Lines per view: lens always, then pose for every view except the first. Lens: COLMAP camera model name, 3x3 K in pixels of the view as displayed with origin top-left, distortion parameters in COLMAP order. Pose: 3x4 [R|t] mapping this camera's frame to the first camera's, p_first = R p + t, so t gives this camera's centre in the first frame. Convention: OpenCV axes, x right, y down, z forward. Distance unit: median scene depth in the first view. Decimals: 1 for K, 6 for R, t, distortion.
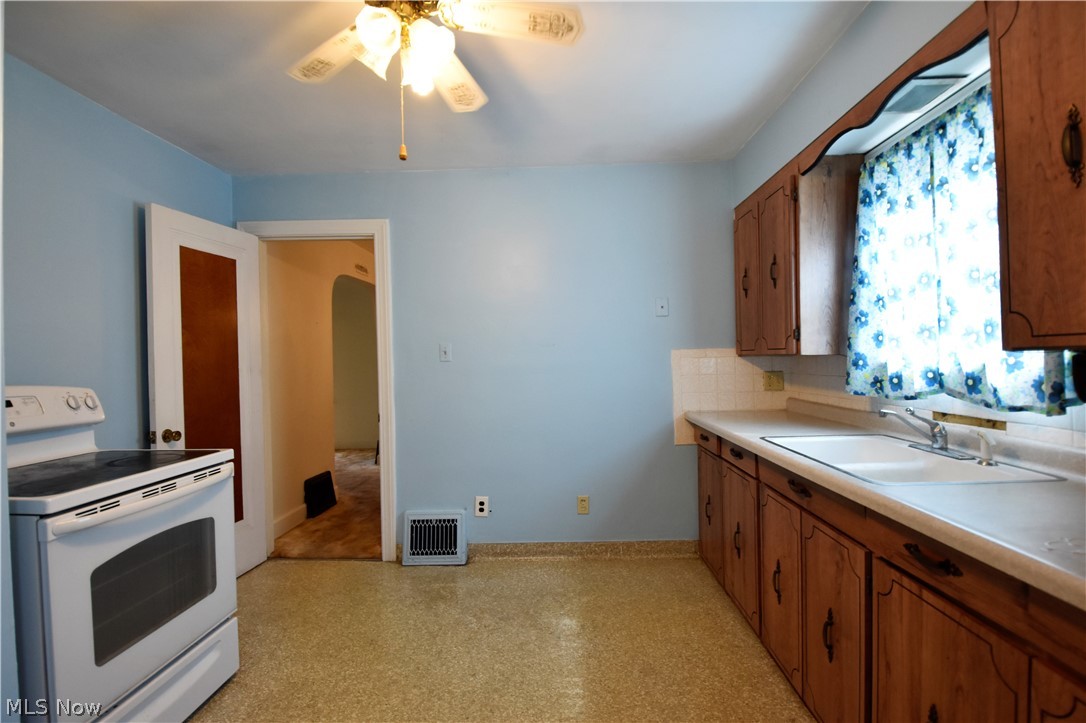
lens RADIAL K [[480.8, 0, 545.8], [0, 480.8, 360.4], [0, 0, 1]] dist [0.000505, -0.011503]
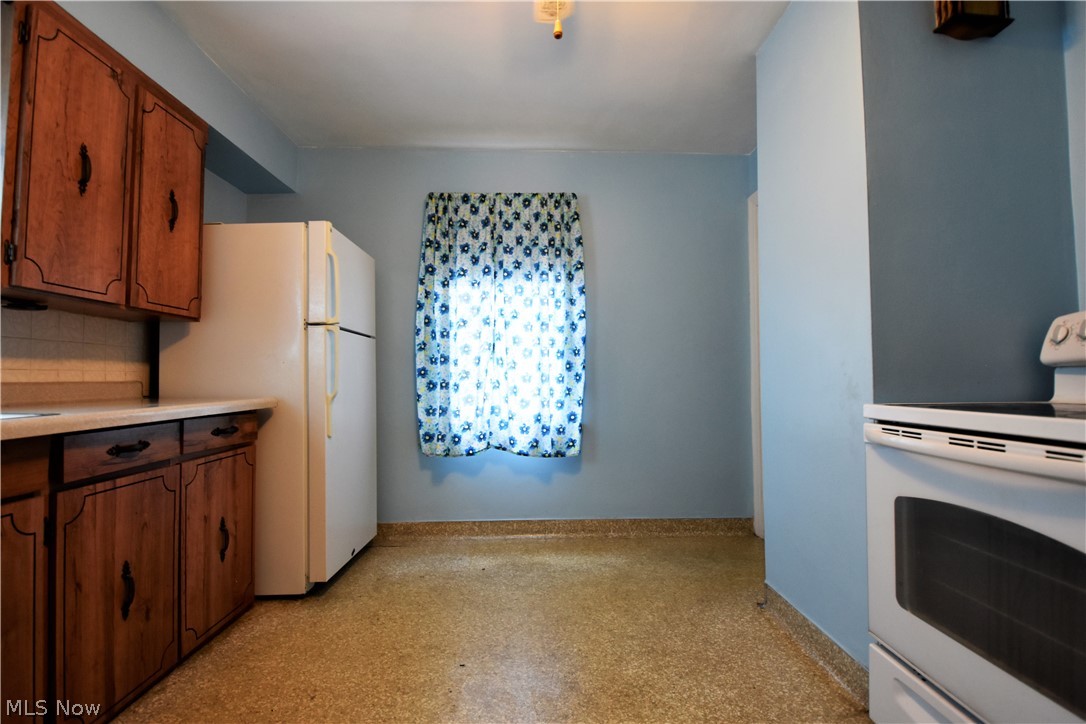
lens RADIAL K [[480.8, 0, 545.8], [0, 480.8, 360.9], [0, 0, 1]] dist [0.000505, -0.011503]
pose [[-0.998180, 0.022388, -0.056000, -0.269709], [0.023855, 0.999386, -0.025658, 0.226904], [0.055391, -0.026948, -0.998101, 2.311225]]
